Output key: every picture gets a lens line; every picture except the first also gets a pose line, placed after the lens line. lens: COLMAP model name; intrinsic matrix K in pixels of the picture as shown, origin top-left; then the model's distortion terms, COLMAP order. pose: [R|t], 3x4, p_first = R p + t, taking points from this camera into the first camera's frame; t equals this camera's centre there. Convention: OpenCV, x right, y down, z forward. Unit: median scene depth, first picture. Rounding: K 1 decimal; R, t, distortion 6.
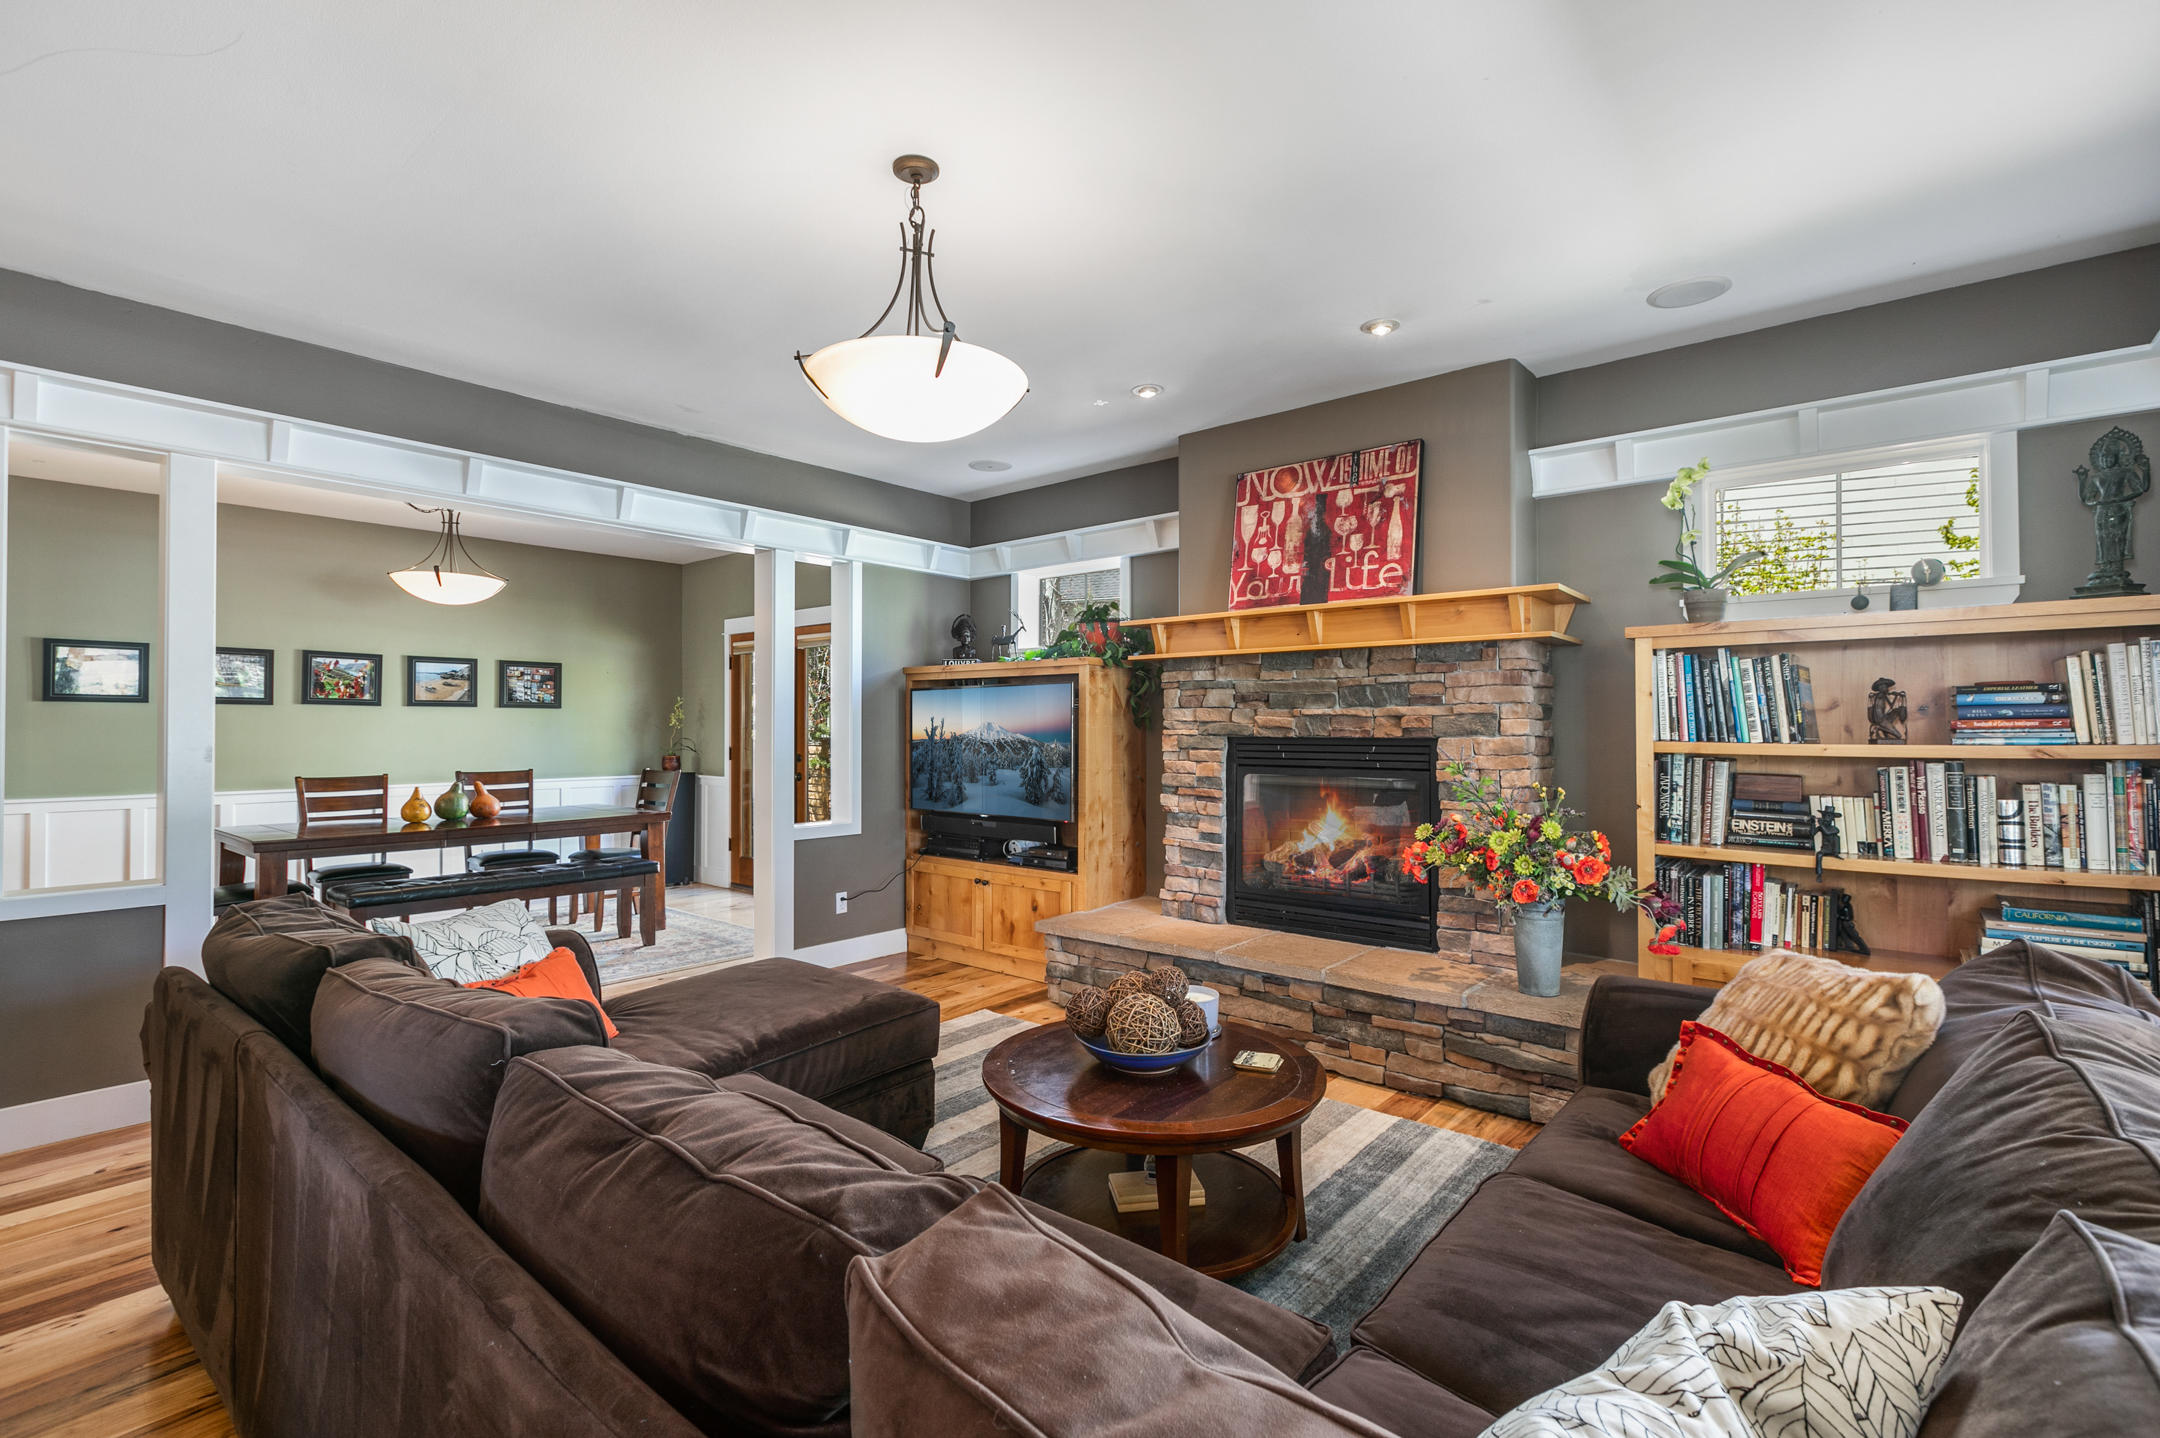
lens RADIAL K [[981.0, 0, 1091.4], [0, 981.0, 708.8], [0, 0, 1]] dist [-0.004885, 0.001236]
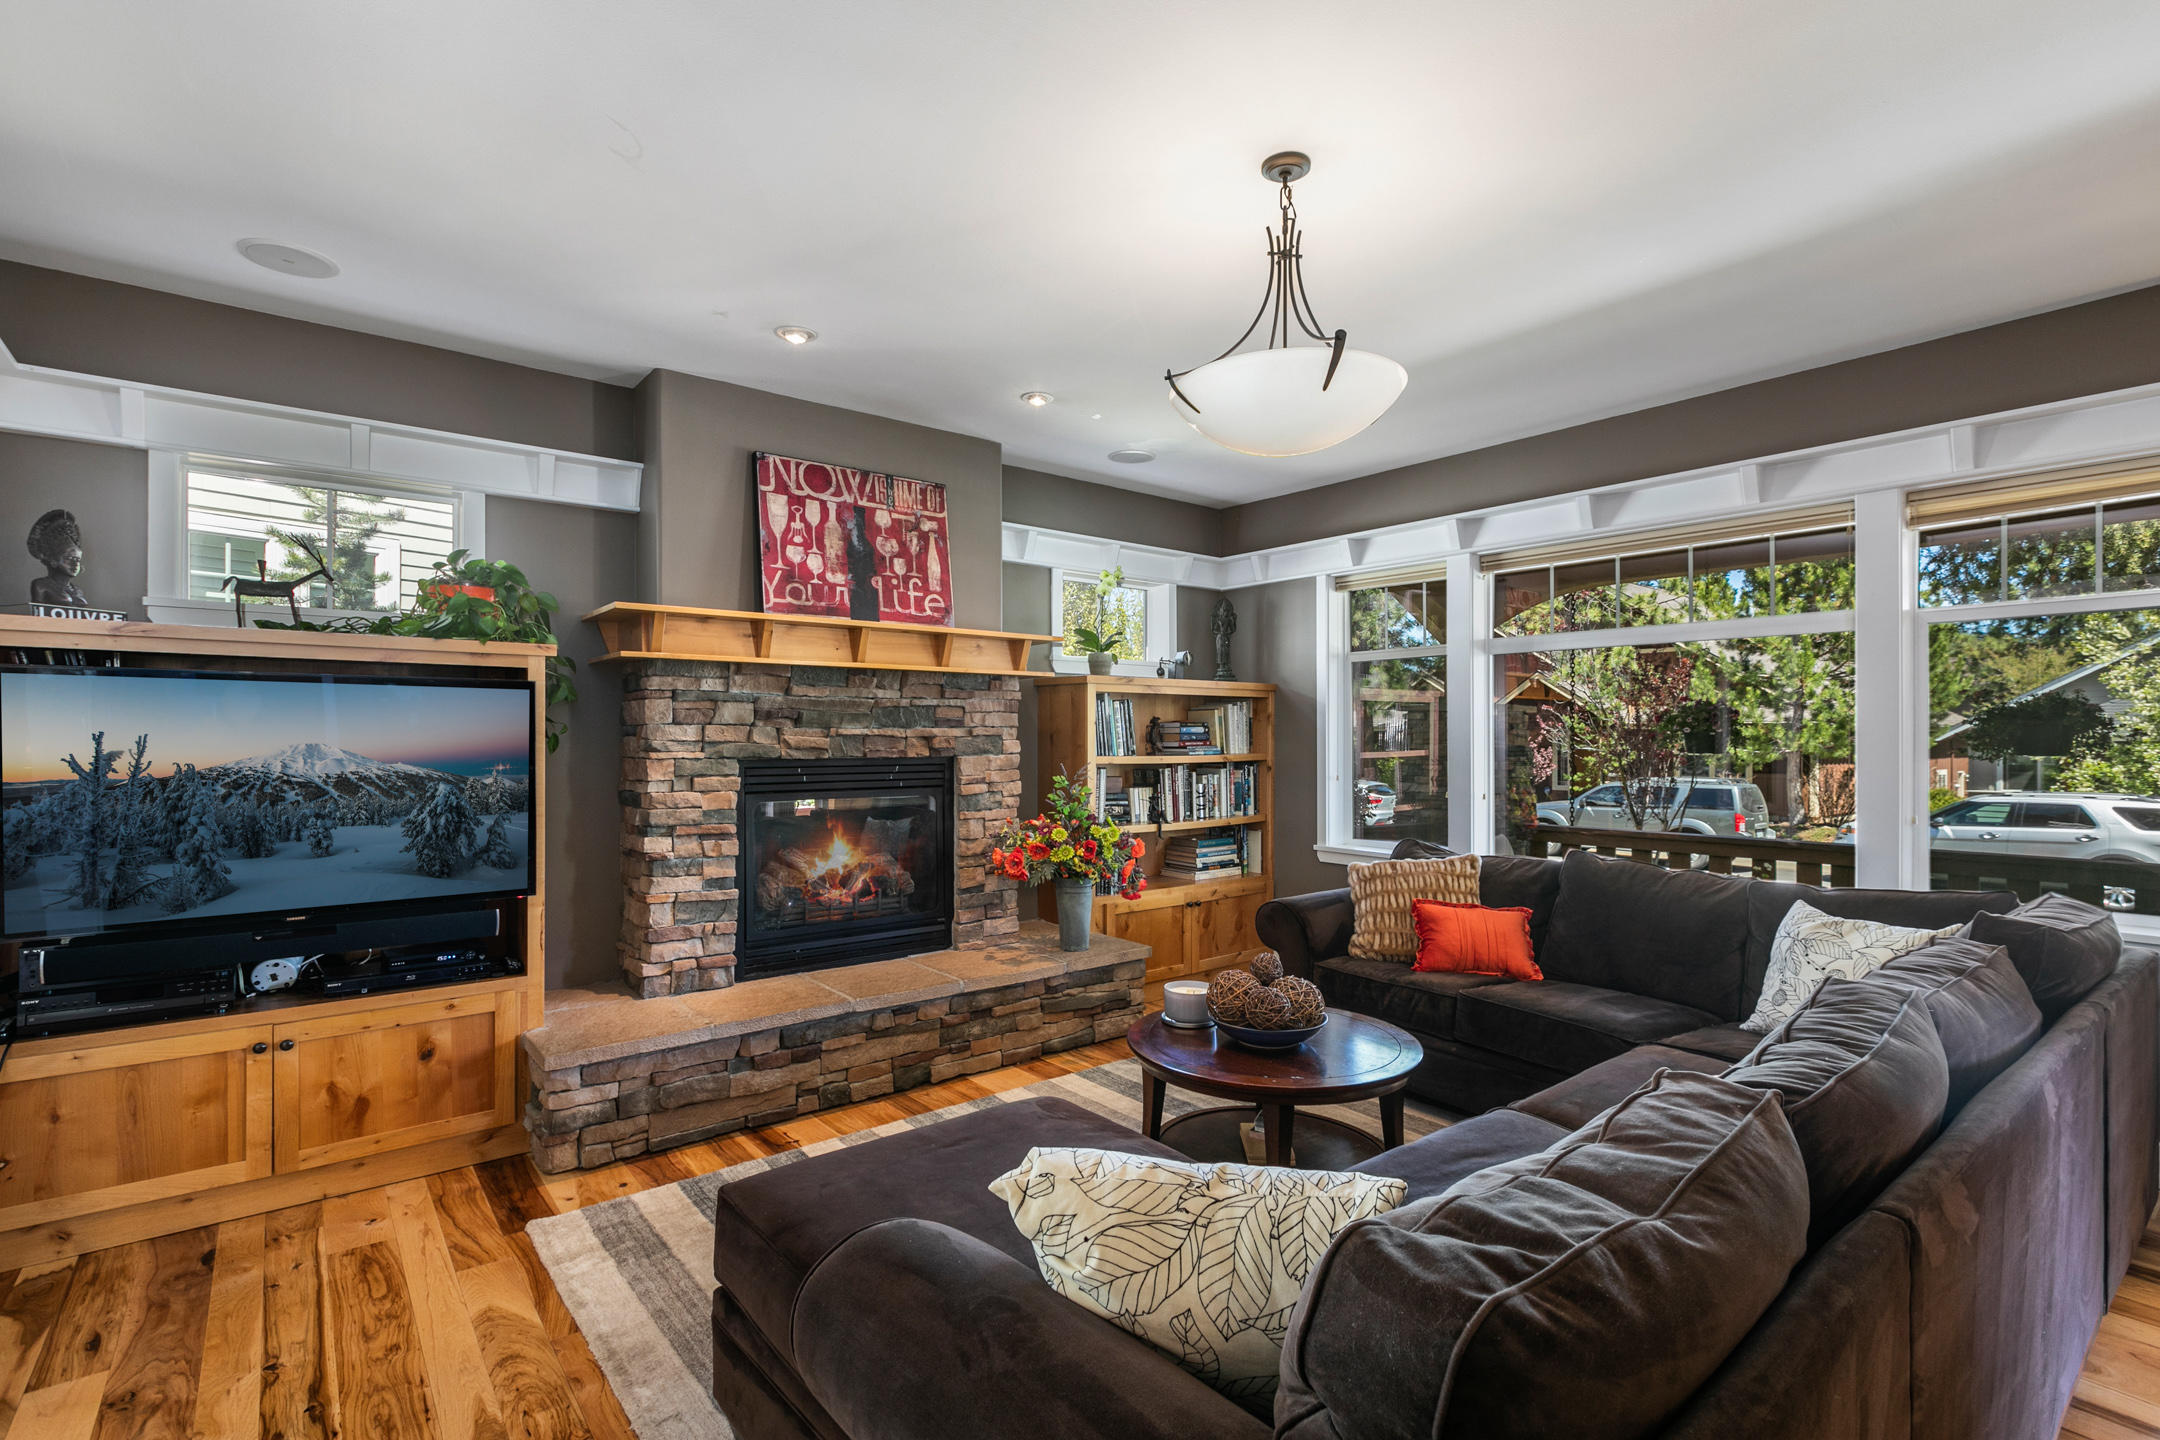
lens RADIAL K [[981.0, 0, 1080.4], [0, 981.0, 732.4], [0, 0, 1]] dist [-0.004885, 0.001236]
pose [[0.200234, 0.006220, 0.979728, -0.665602], [-0.018262, 0.999830, -0.002615, 0.002195], [-0.979578, -0.017369, 0.200313, 0.584663]]
